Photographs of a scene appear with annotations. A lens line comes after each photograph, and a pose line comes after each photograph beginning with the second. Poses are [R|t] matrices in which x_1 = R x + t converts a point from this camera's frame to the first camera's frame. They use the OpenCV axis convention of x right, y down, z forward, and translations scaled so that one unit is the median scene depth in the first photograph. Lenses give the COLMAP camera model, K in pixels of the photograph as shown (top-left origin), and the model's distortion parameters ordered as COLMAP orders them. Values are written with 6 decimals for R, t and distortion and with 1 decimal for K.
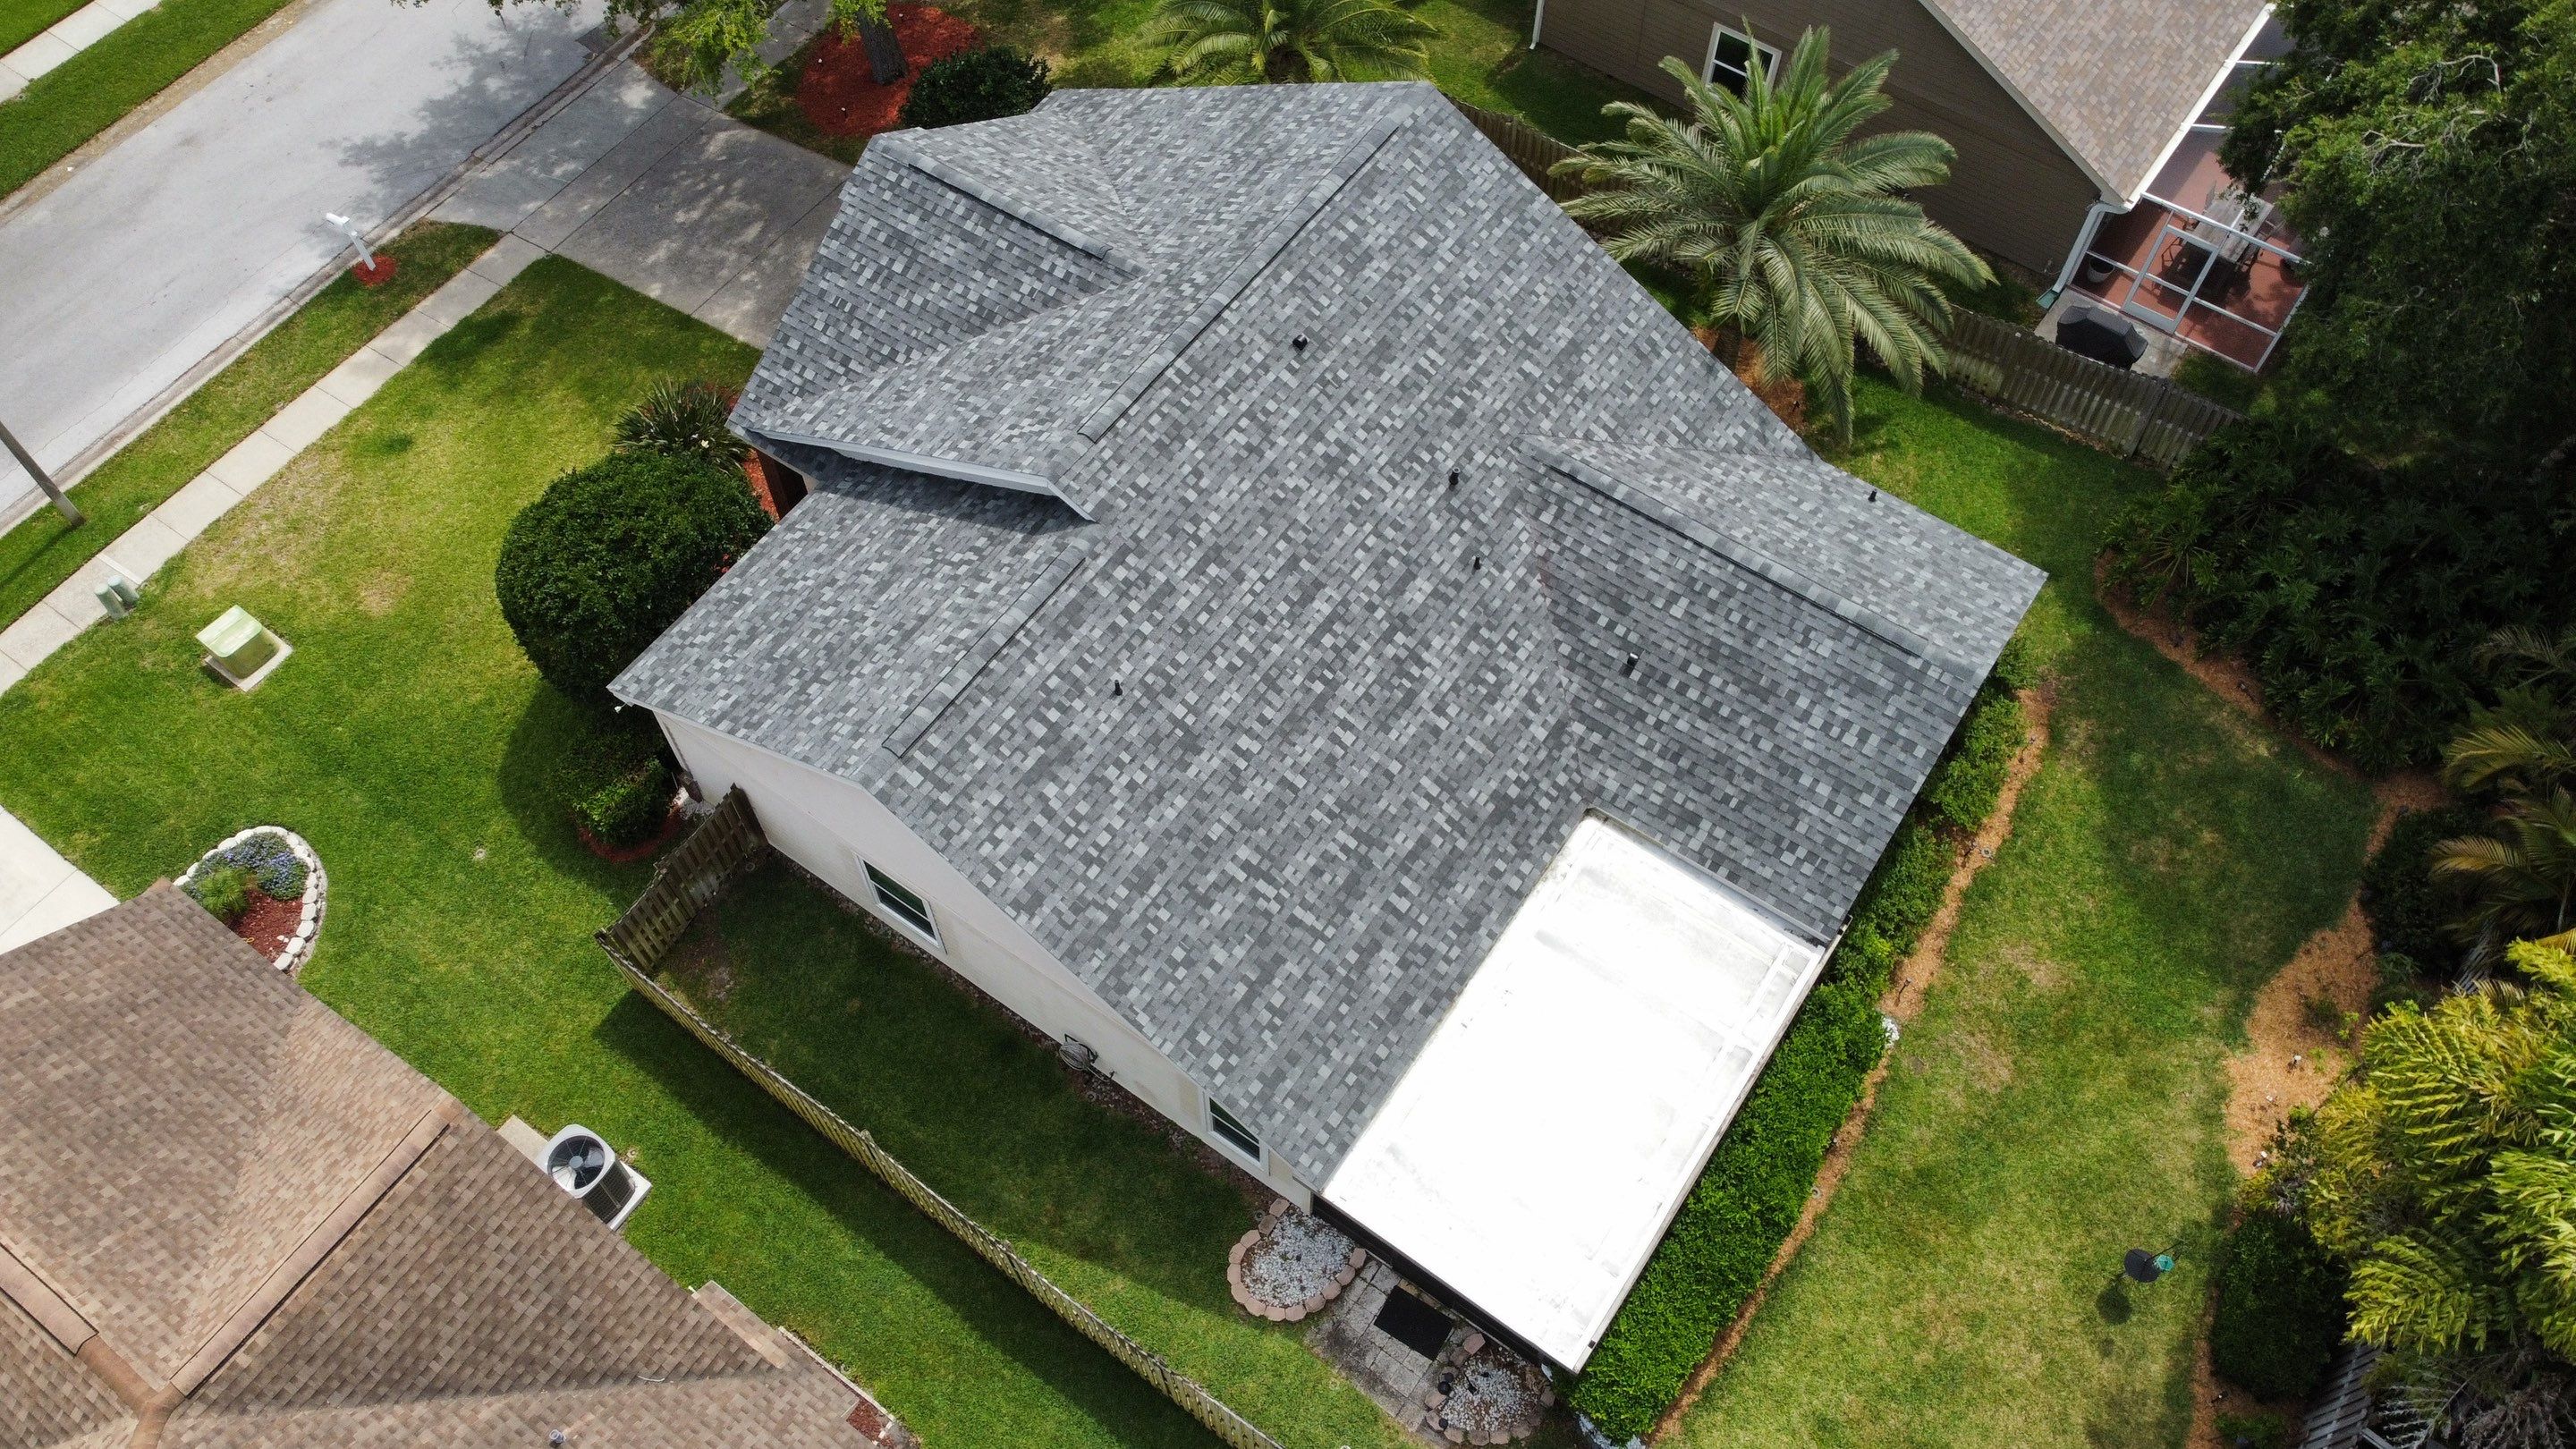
lens RADIAL K [[1978.9, 0, 1256.7], [0, 1978.9, 675.6], [0, 0, 1]] dist [-0.000996, -0.035054]
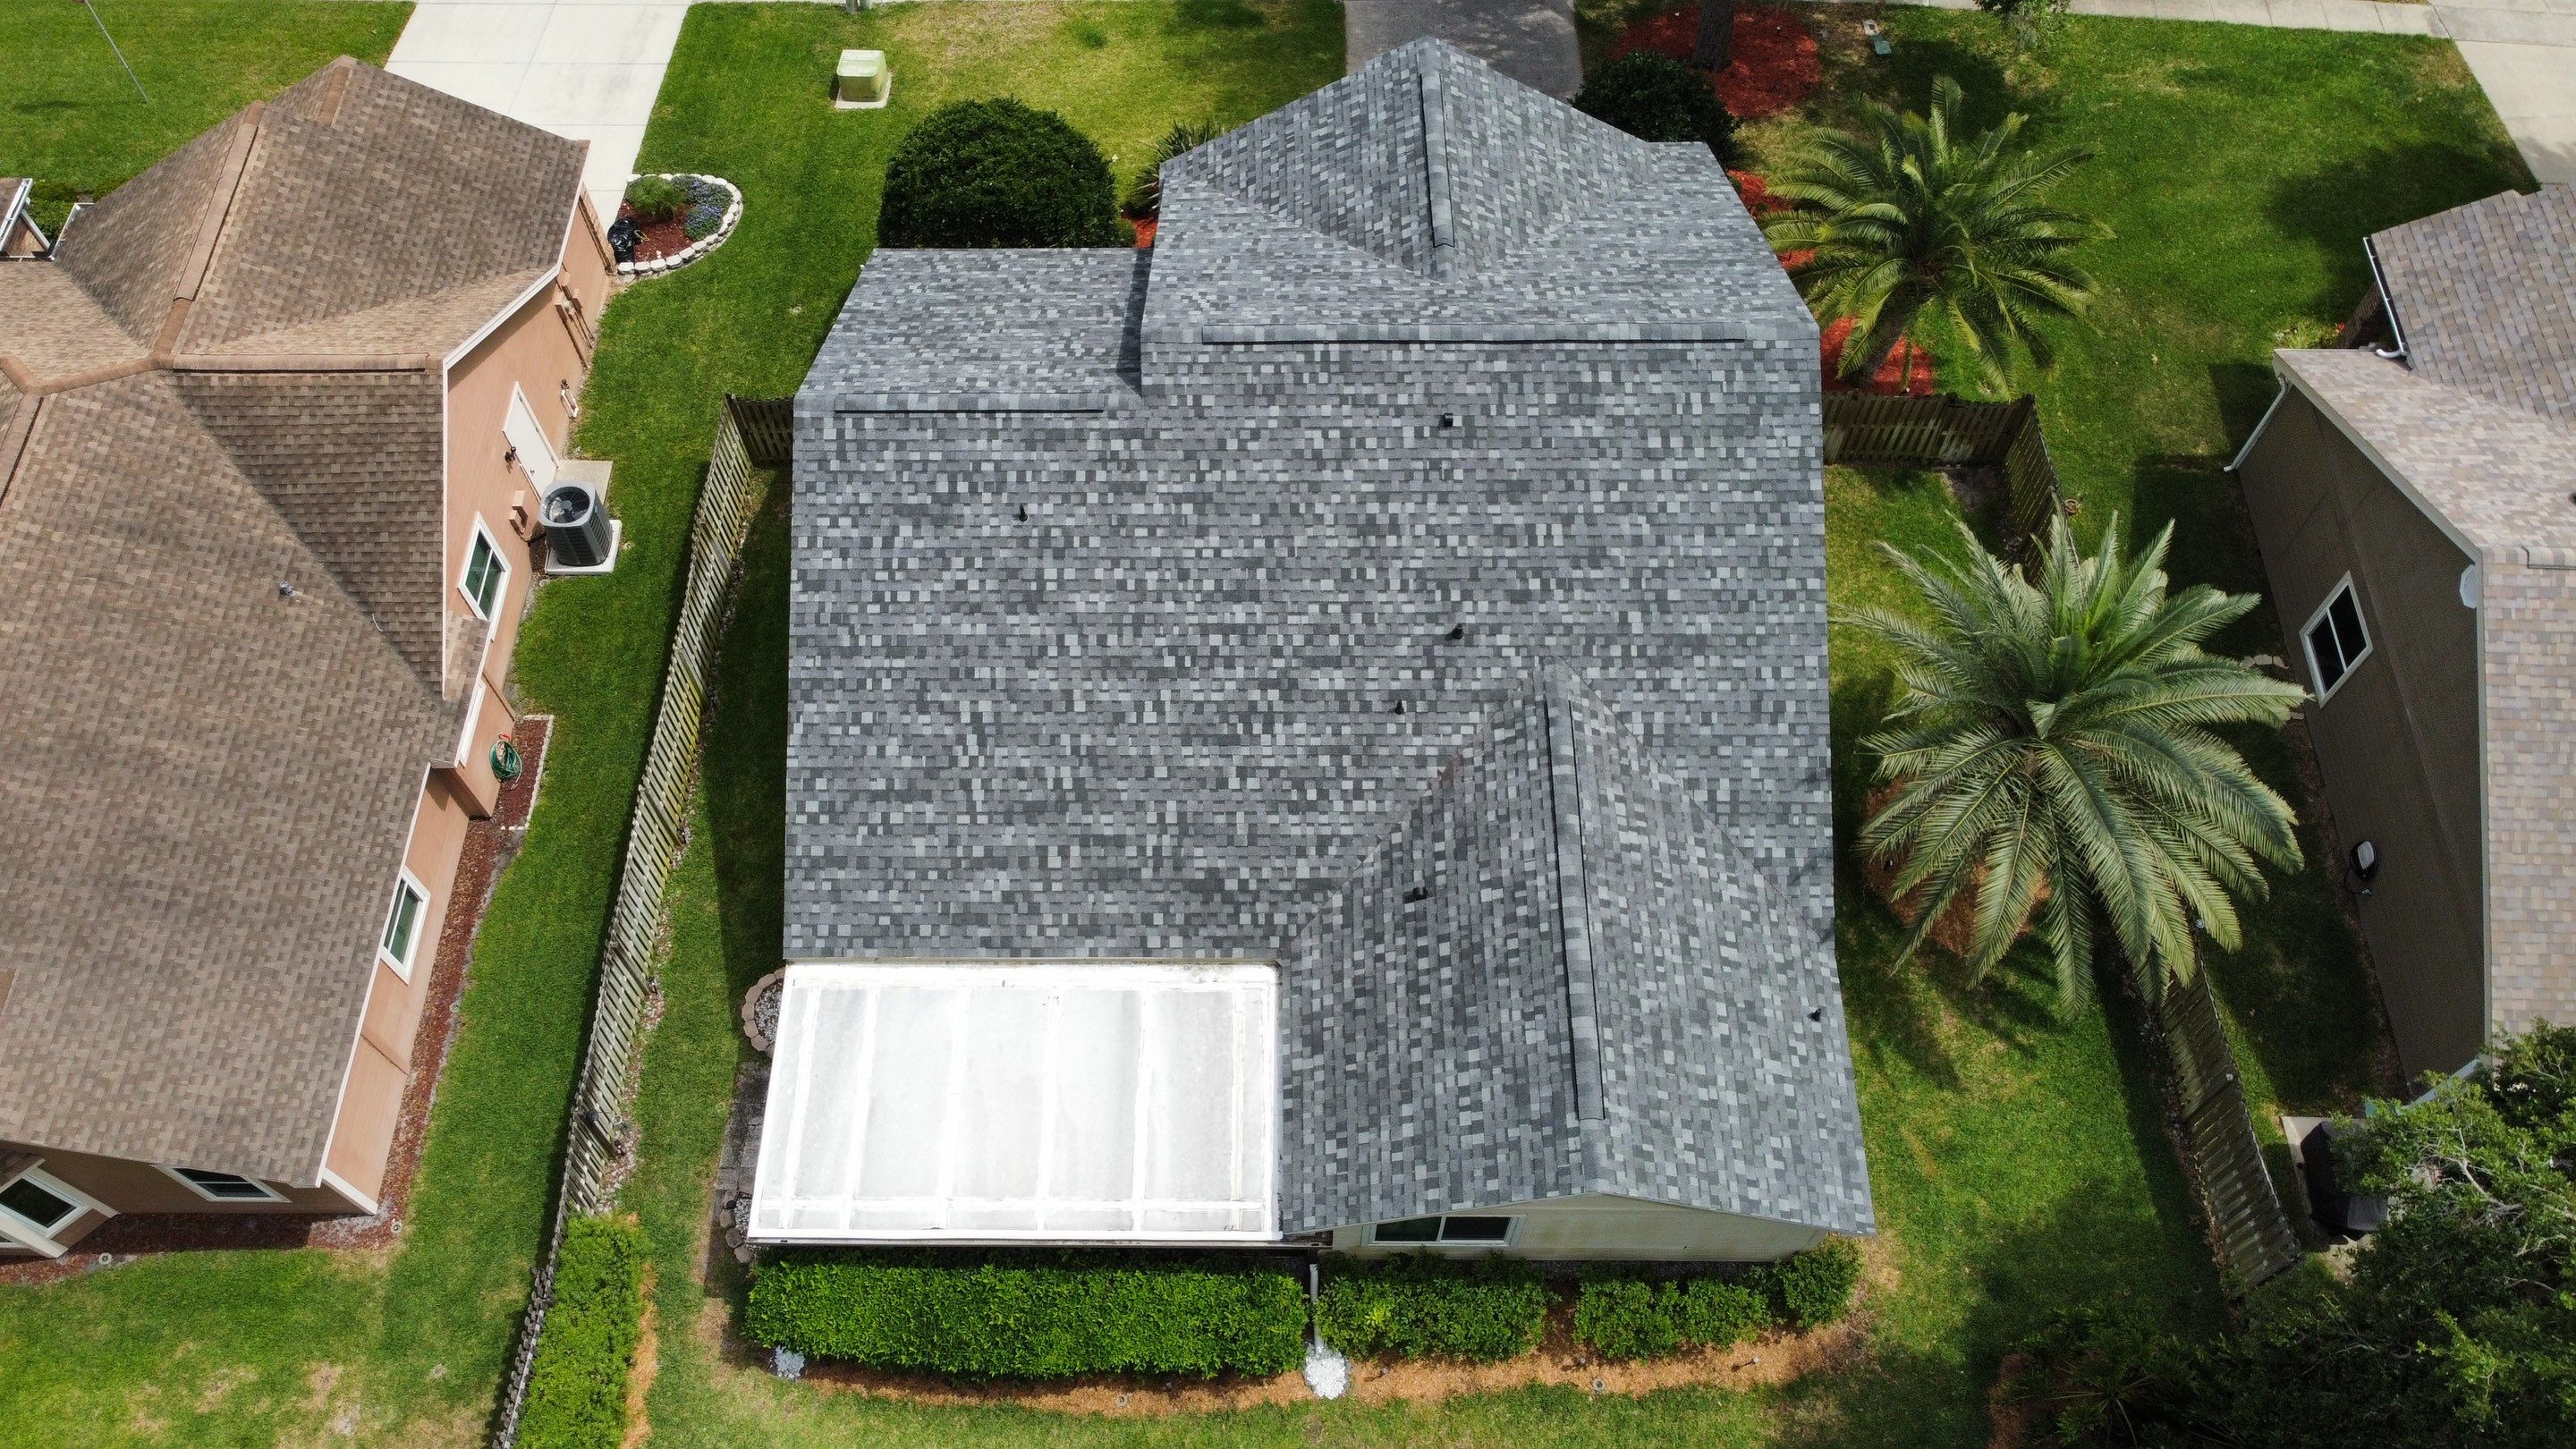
lens RADIAL K [[1969.3, 0, 1248.7], [0, 1969.3, 688.1], [0, 0, 1]] dist [0.007052, -0.053625]
pose [[0.567892, 0.703586, -0.427160, 0.475127], [-0.684170, 0.692018, 0.230266, -0.235106], [0.457614, 0.161484, 0.874364, 0.137350]]
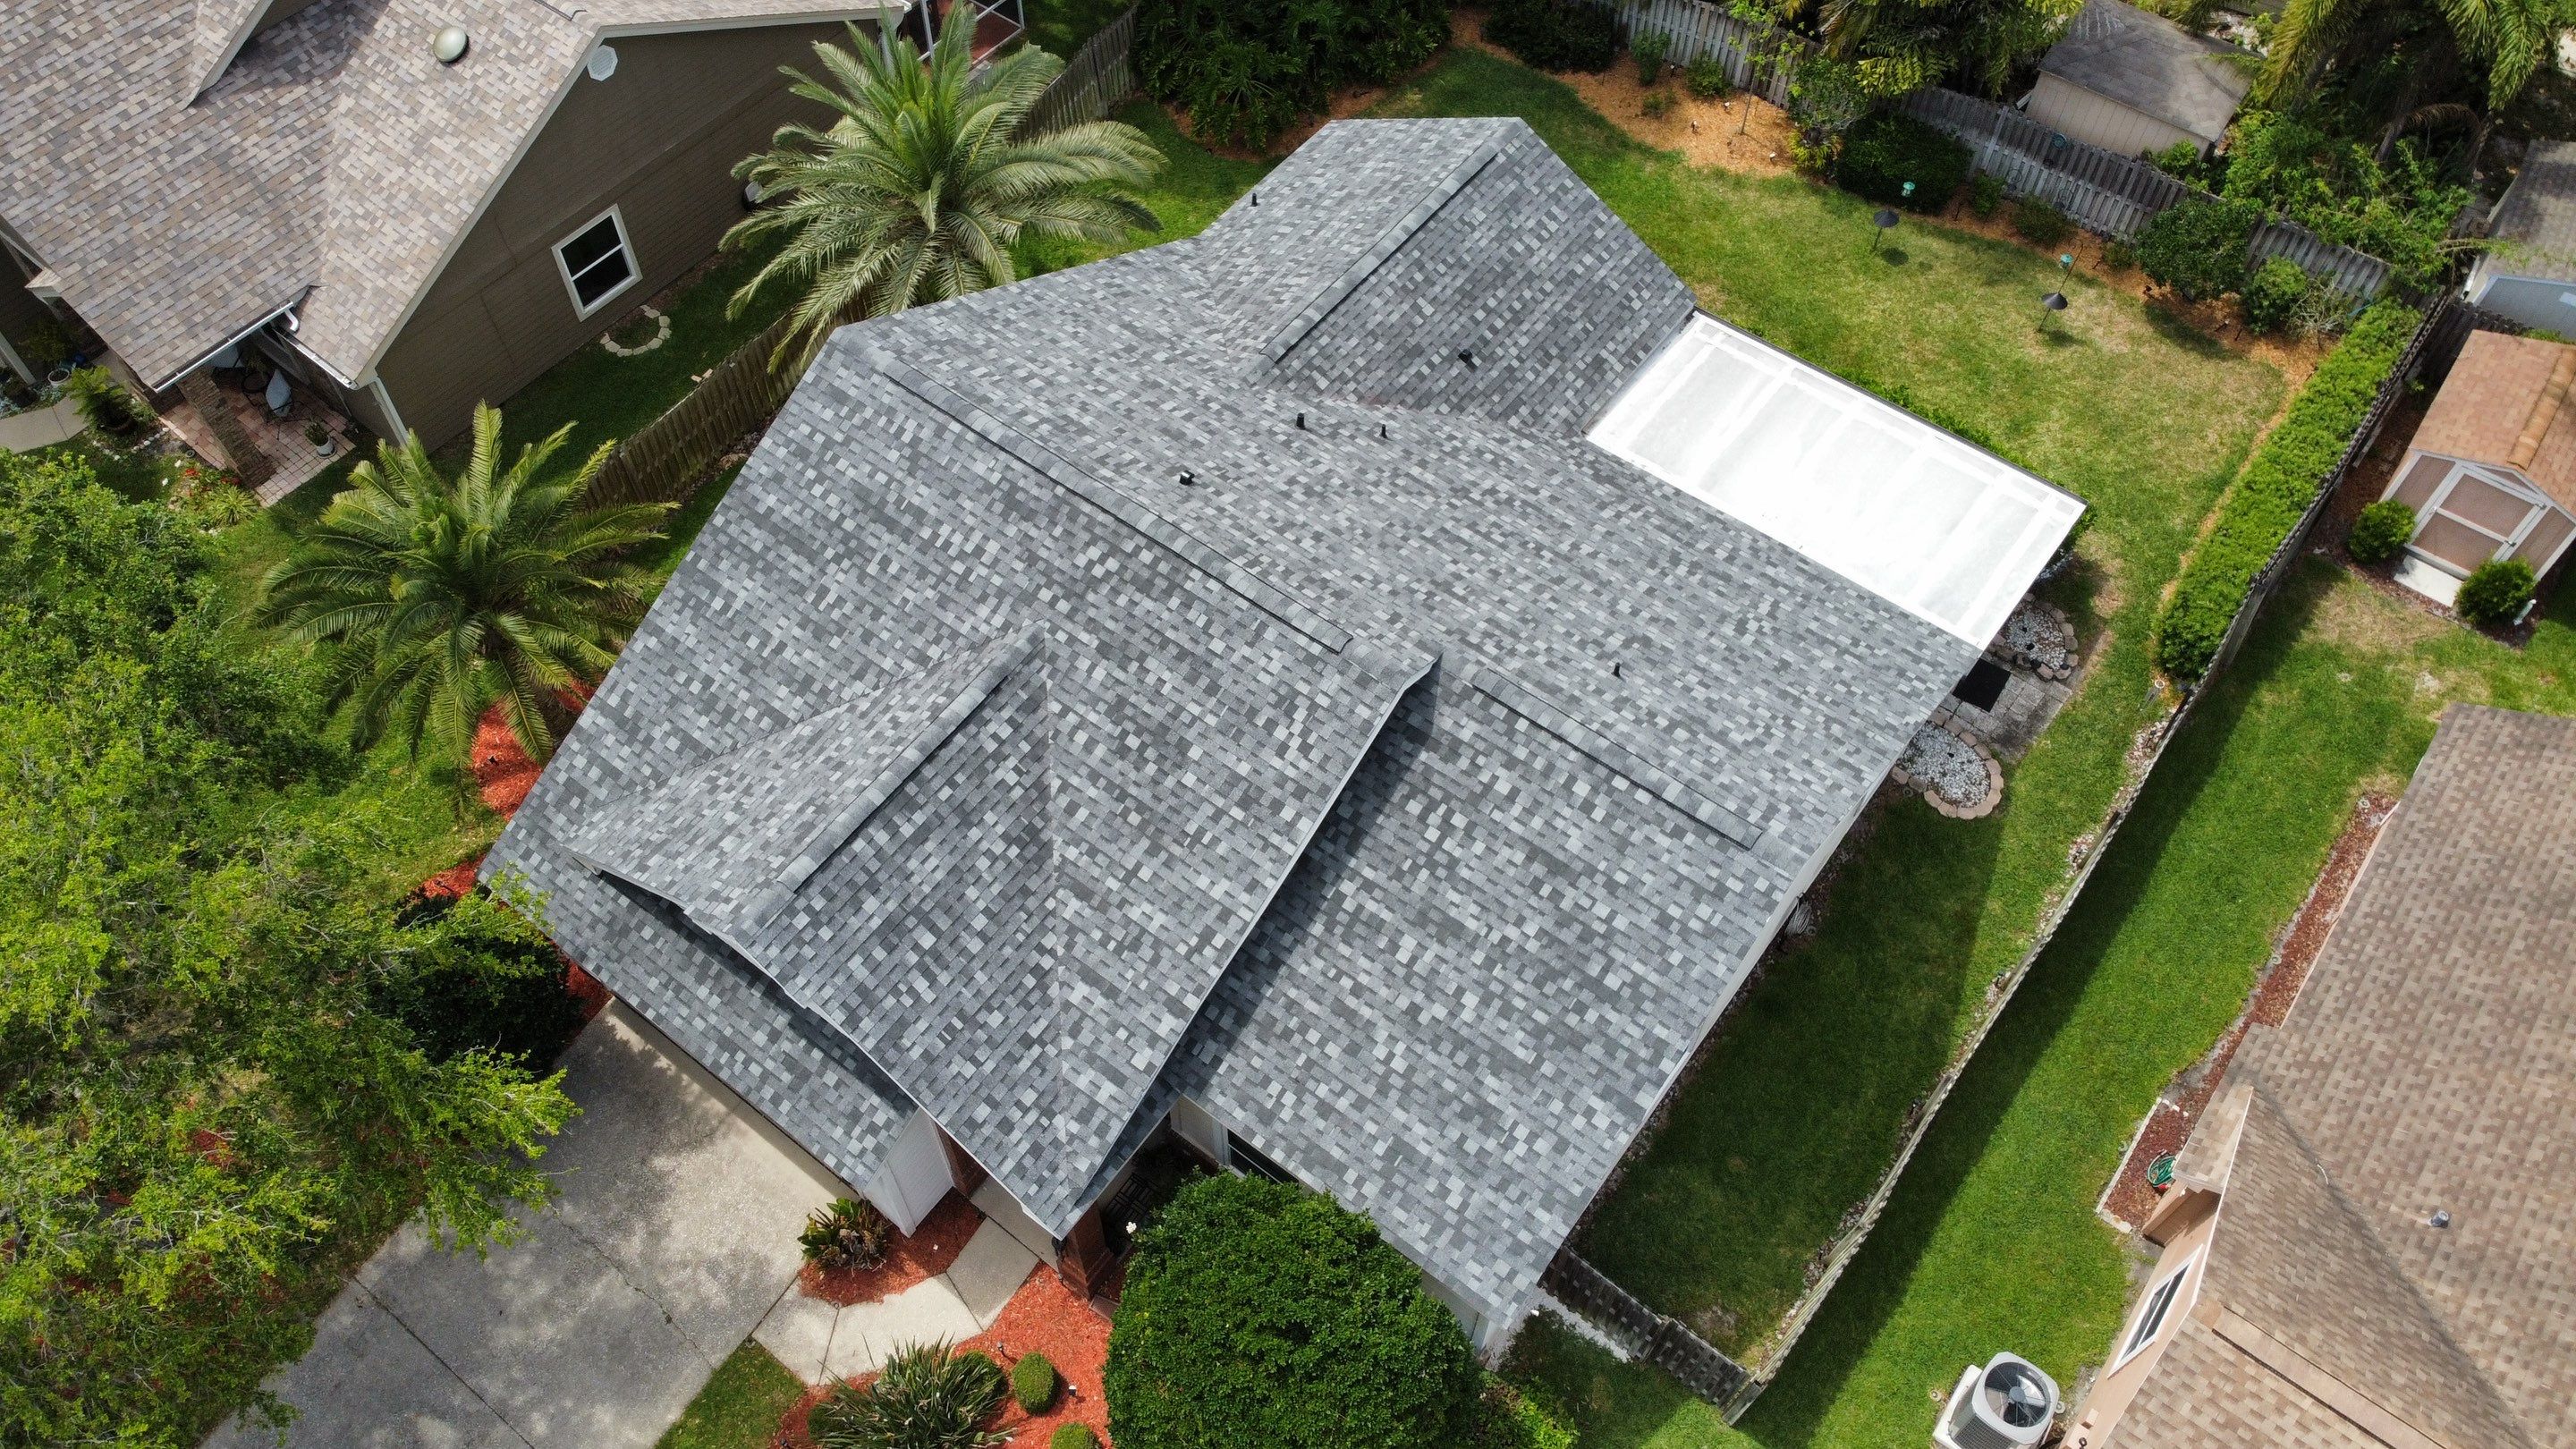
lens RADIAL K [[1969.3, 0, 1245.6], [0, 1969.3, 668.3], [0, 0, 1]] dist [0.007052, -0.053625]
pose [[0.045439, -0.806490, 0.589500, -0.587552], [0.842270, 0.348227, 0.411483, -0.493844], [-0.537137, 0.477821, 0.695106, 0.402778]]
